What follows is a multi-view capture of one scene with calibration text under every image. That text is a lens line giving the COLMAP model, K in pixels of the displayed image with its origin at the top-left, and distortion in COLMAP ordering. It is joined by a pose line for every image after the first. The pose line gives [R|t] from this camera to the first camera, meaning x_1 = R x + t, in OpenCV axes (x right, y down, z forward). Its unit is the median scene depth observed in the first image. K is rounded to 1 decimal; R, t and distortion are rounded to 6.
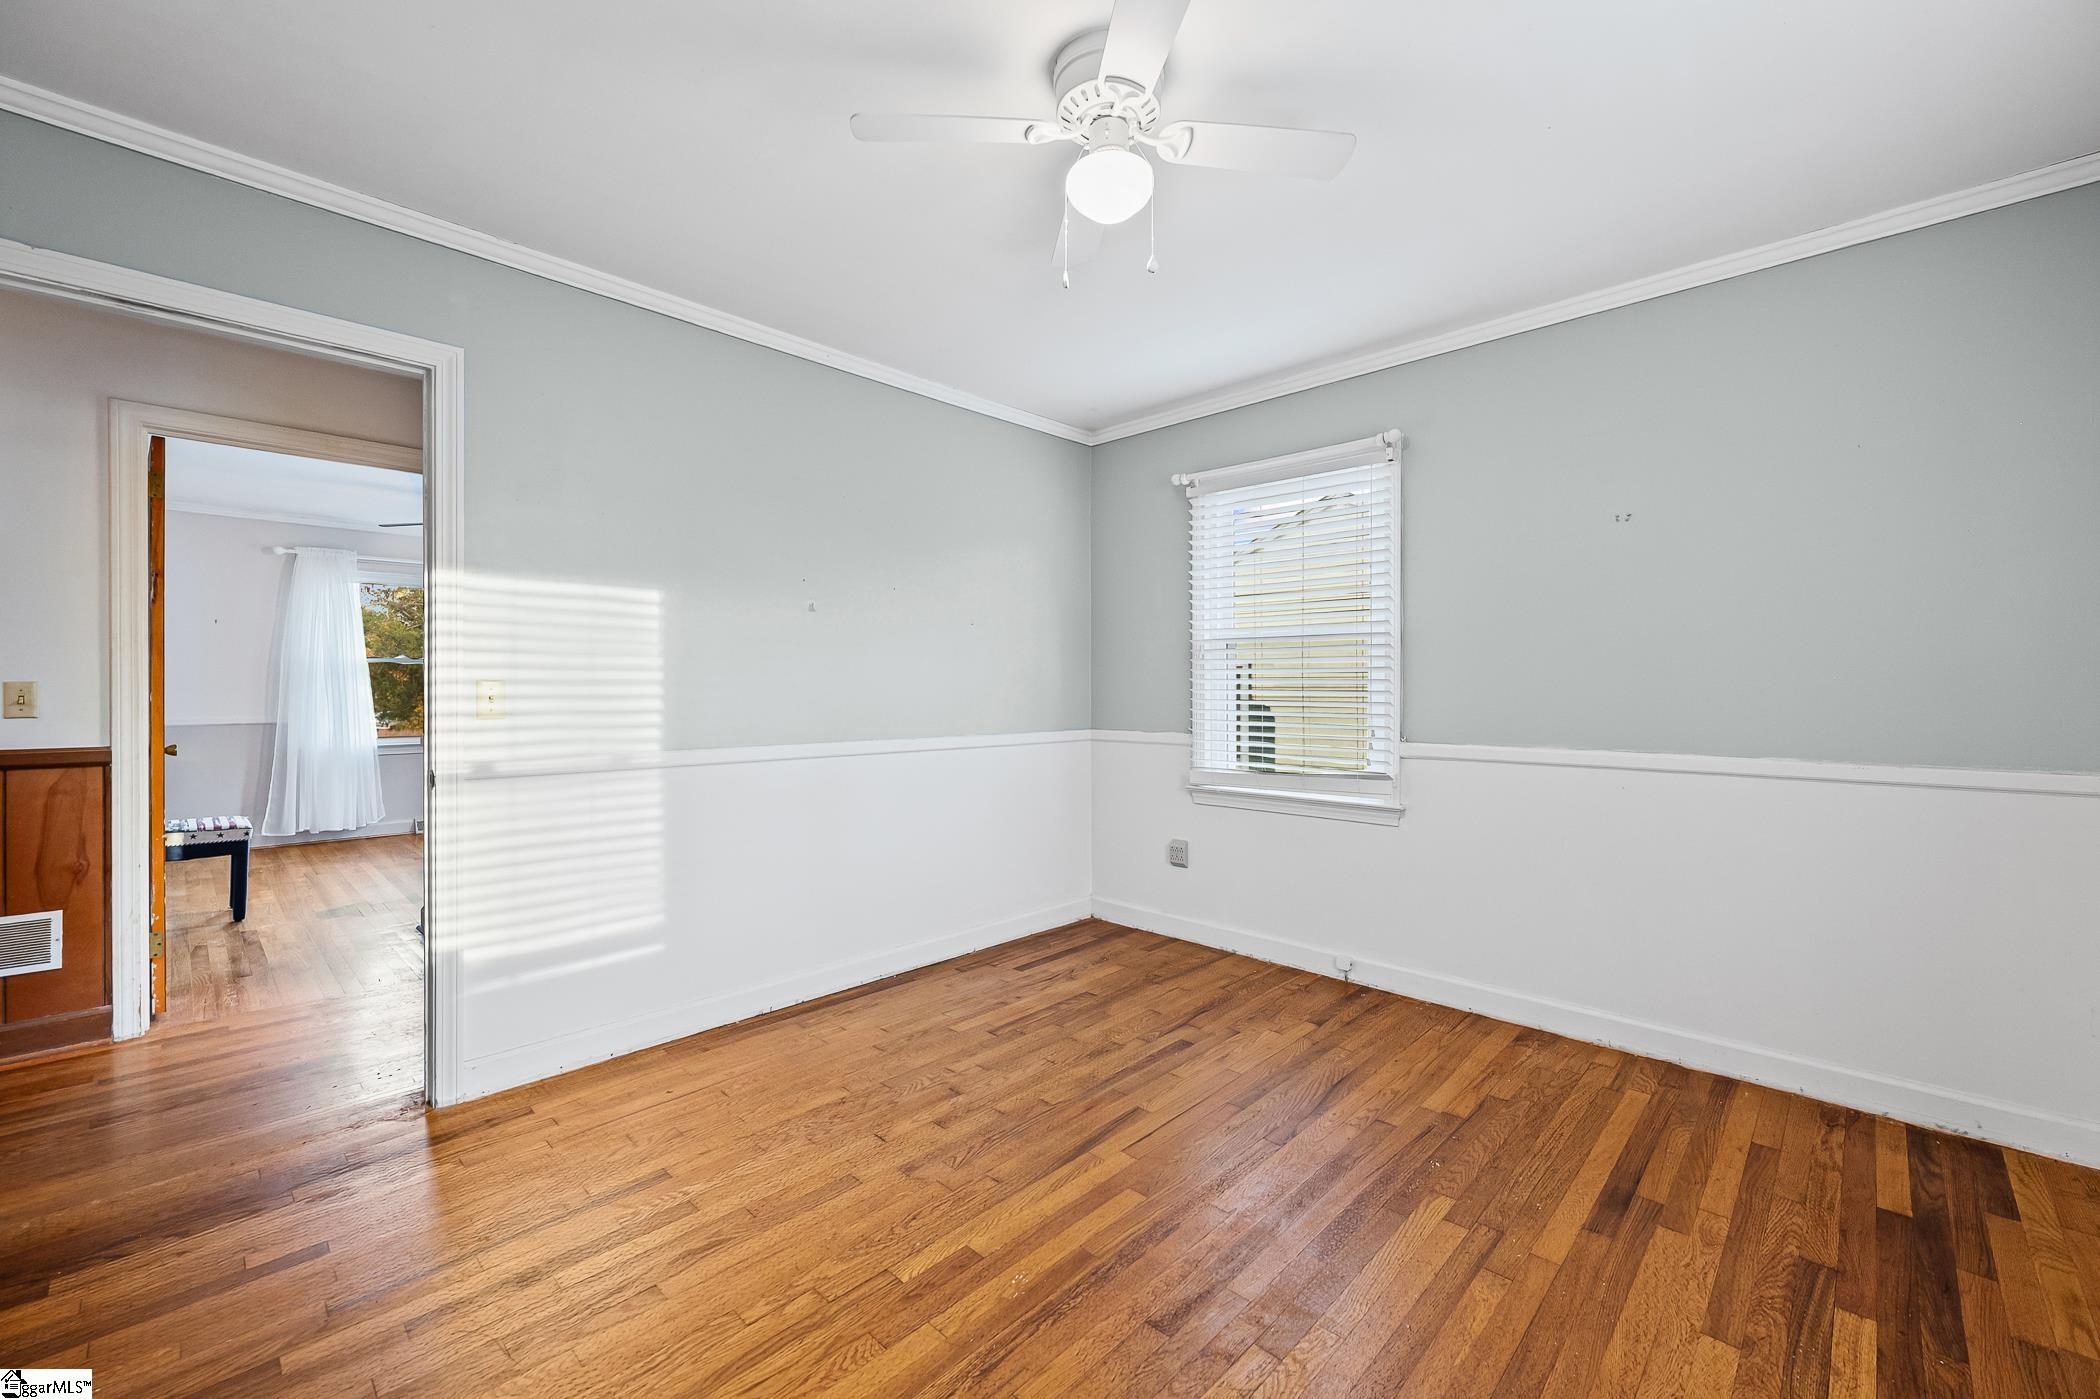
lens RADIAL K [[858.3, 0, 1053.9], [0, 858.3, 689.7], [0, 0, 1]] dist [0.000335, 0.000119]
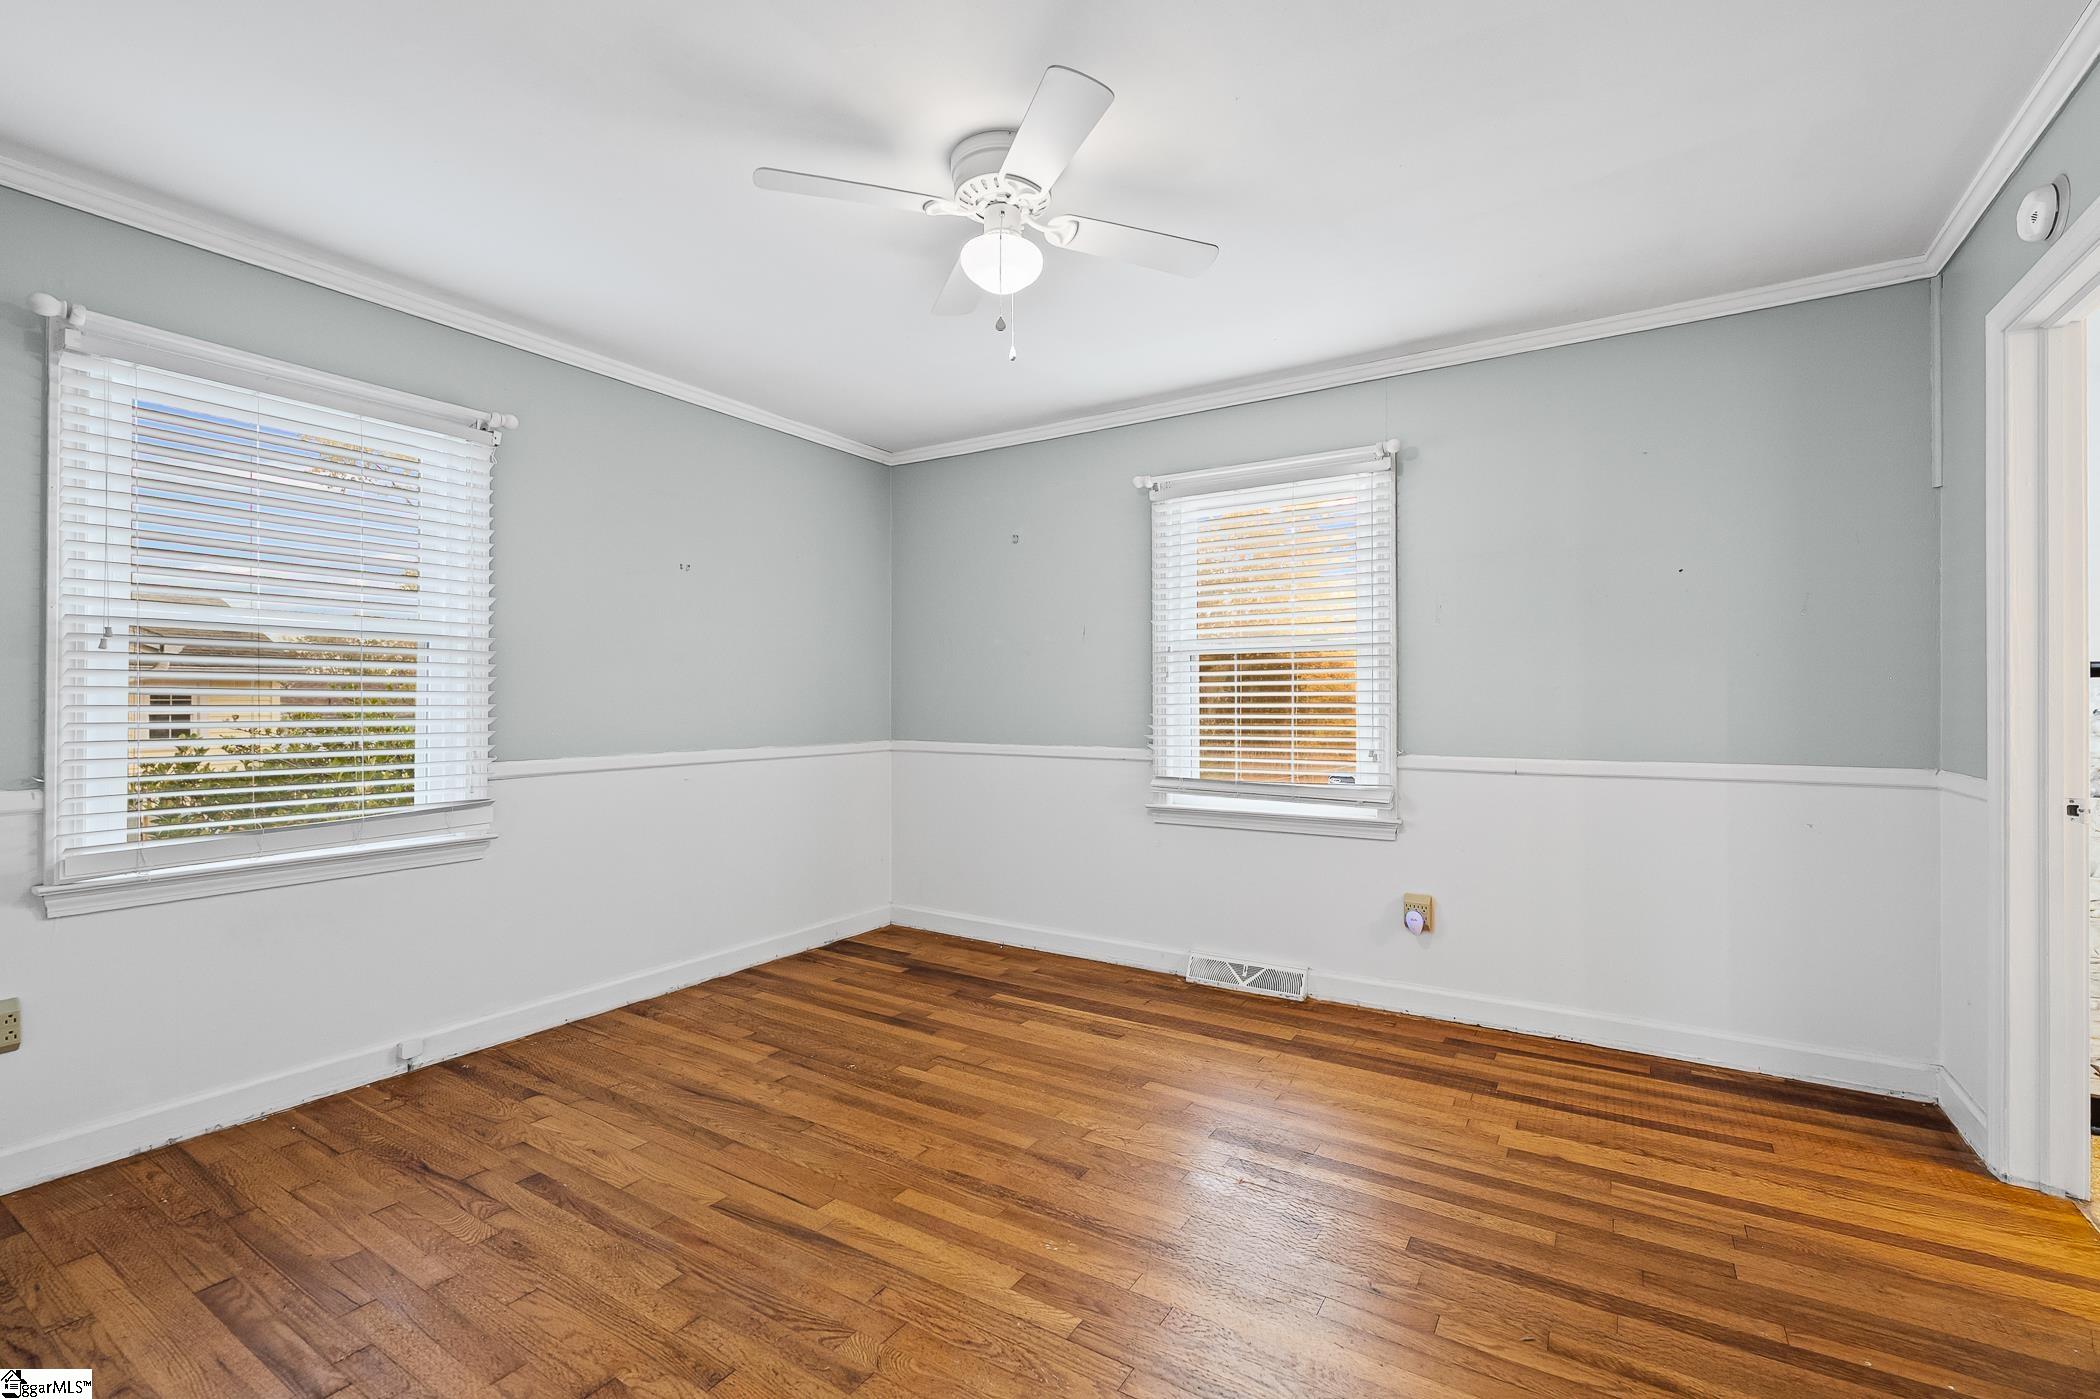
lens RADIAL K [[890.4, 0, 1081.7], [0, 890.4, 694.9], [0, 0, 1]] dist [-0.000892, 0.000261]
pose [[-0.220196, 0.004935, 0.975443, -0.685609], [0.004147, 0.999983, -0.004123, 0.022481], [-0.975447, 0.003138, -0.220213, 0.755144]]
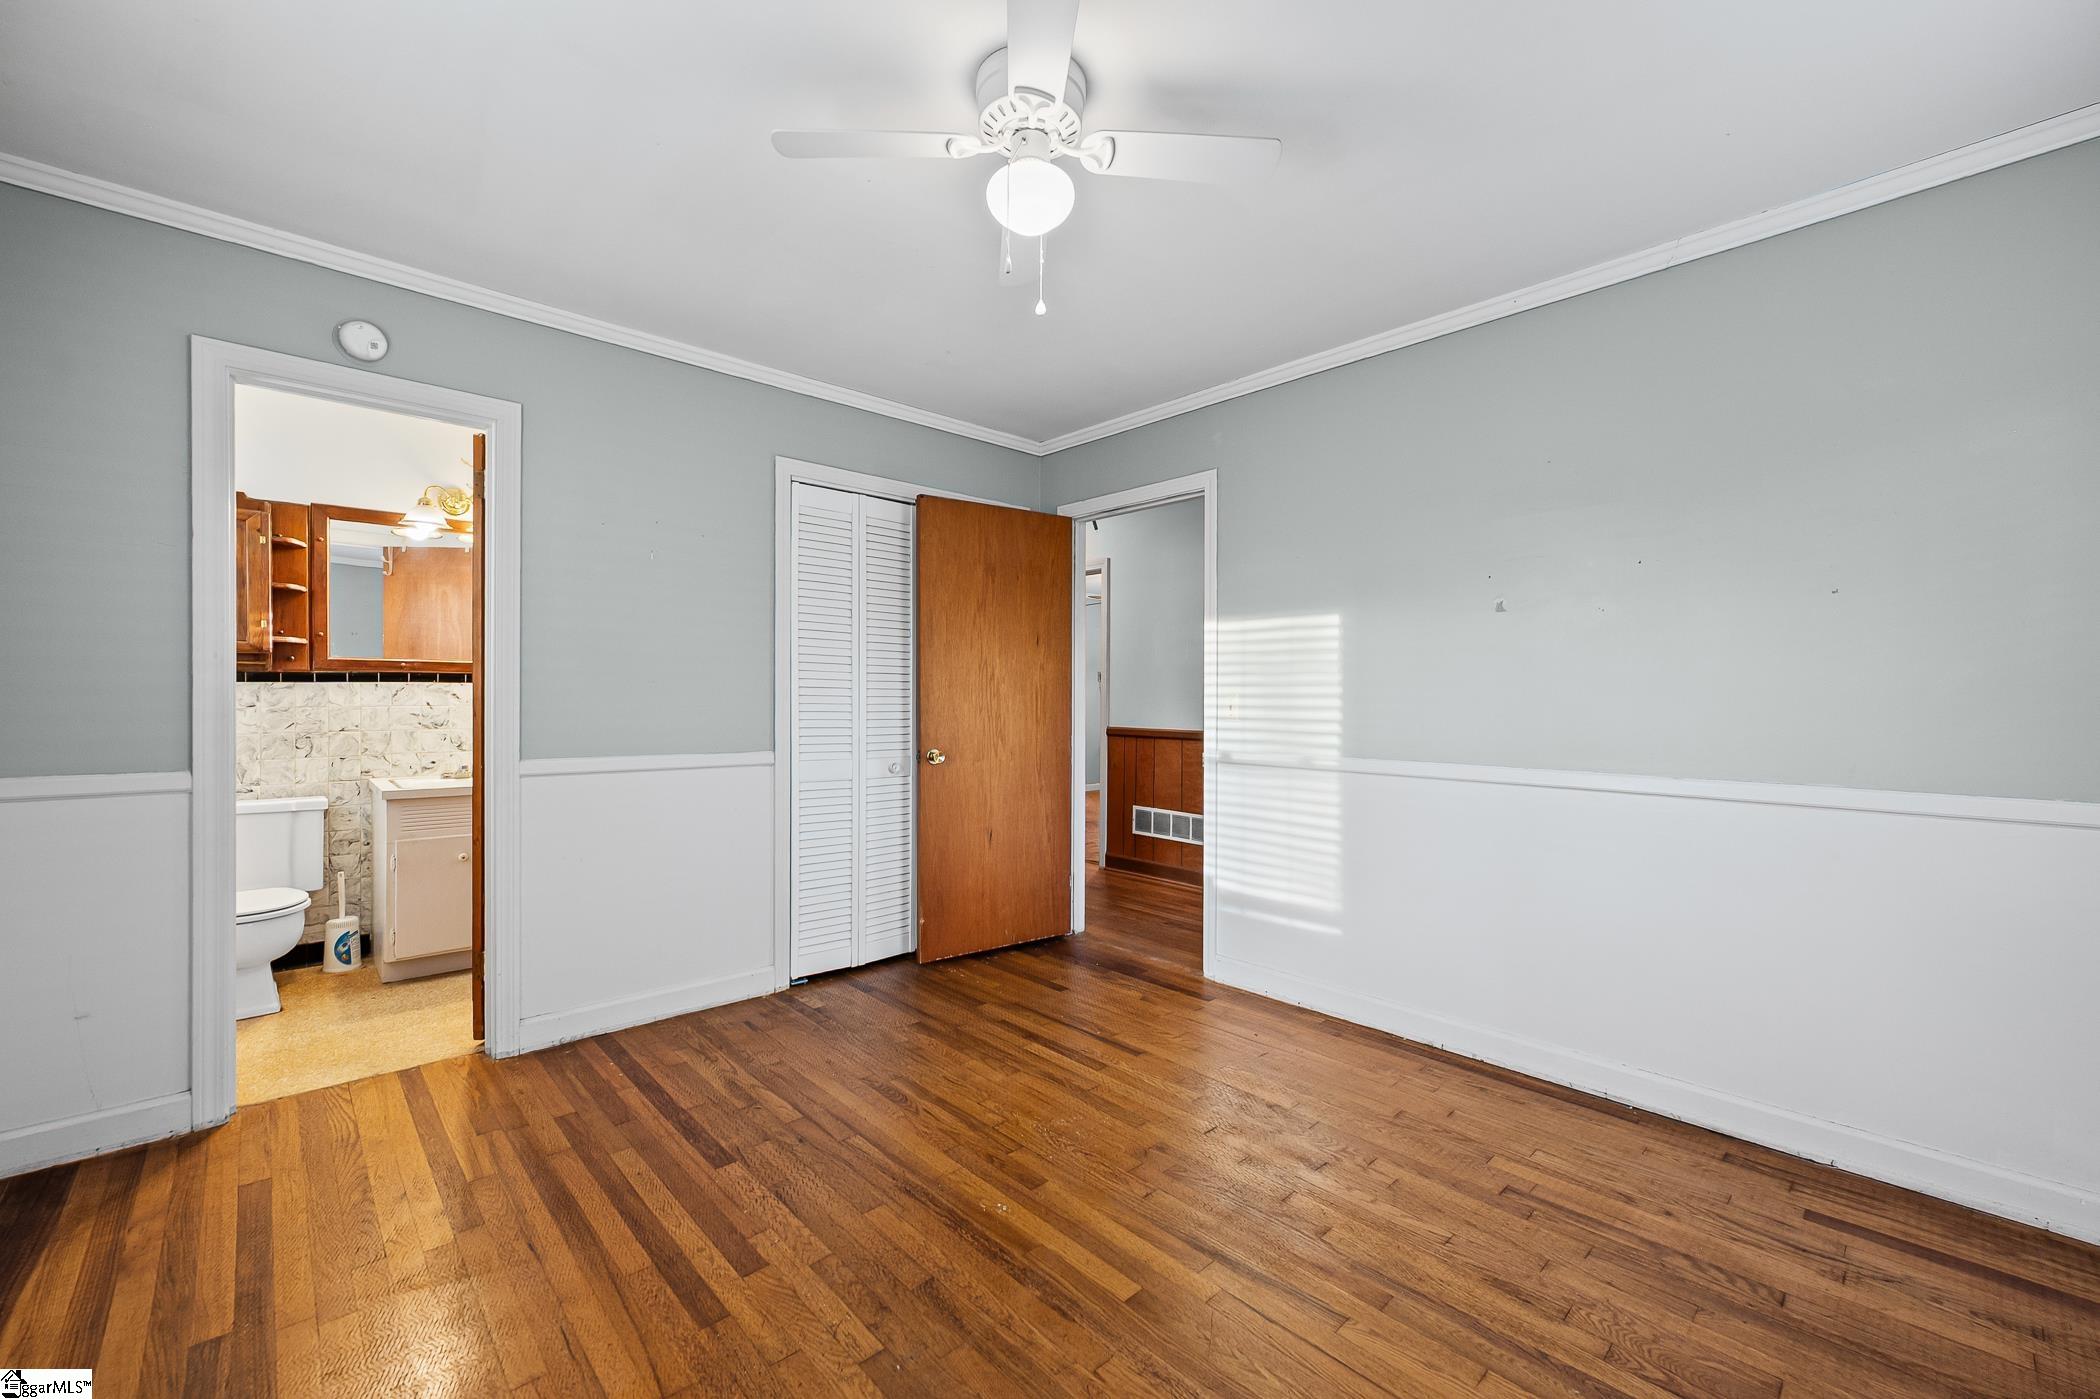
lens RADIAL K [[852.8, 0, 1056.2], [0, 852.8, 707.8], [0, 0, 1]] dist [0.003012, 0.000246]
pose [[-0.060354, 0.009290, -0.998134, 0.696316], [-0.007021, 0.999928, 0.009731, -0.001106], [0.998152, 0.007595, -0.060285, 0.719045]]
